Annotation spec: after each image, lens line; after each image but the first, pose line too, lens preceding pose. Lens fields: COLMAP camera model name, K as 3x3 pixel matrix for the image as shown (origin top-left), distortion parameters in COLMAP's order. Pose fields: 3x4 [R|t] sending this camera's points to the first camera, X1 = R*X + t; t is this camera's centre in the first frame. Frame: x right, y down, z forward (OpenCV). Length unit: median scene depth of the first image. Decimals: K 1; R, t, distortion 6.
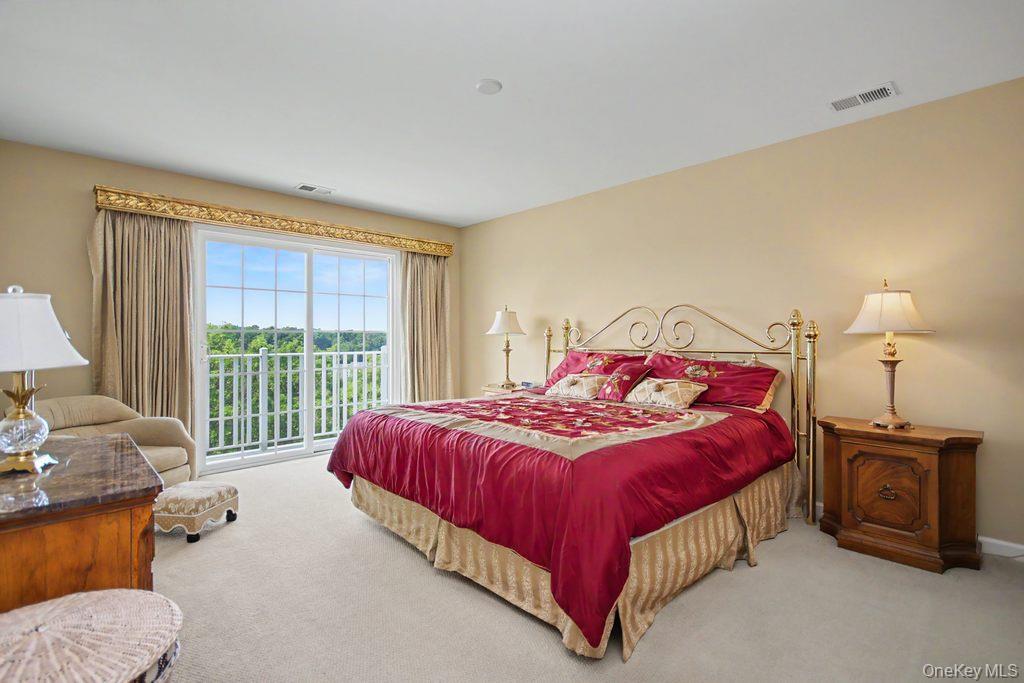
lens RADIAL K [[476.3, 0, 509.6], [0, 476.3, 346.2], [0, 0, 1]] dist [0.000375, -0.000022]
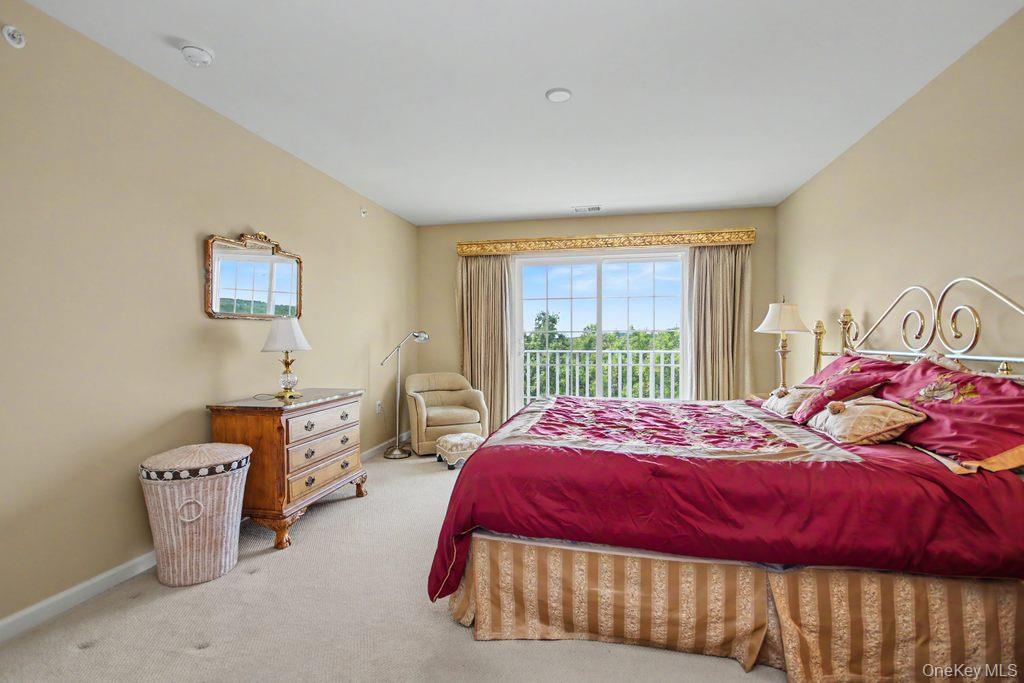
lens RADIAL K [[476.3, 0, 509.6], [0, 476.3, 346.2], [0, 0, 1]] dist [0.000375, -0.000022]
pose [[0.583047, 0.015756, -0.812286, 0.414450], [-0.011931, 0.999870, 0.010831, -0.004203], [0.812351, 0.003376, 0.583159, 0.156290]]
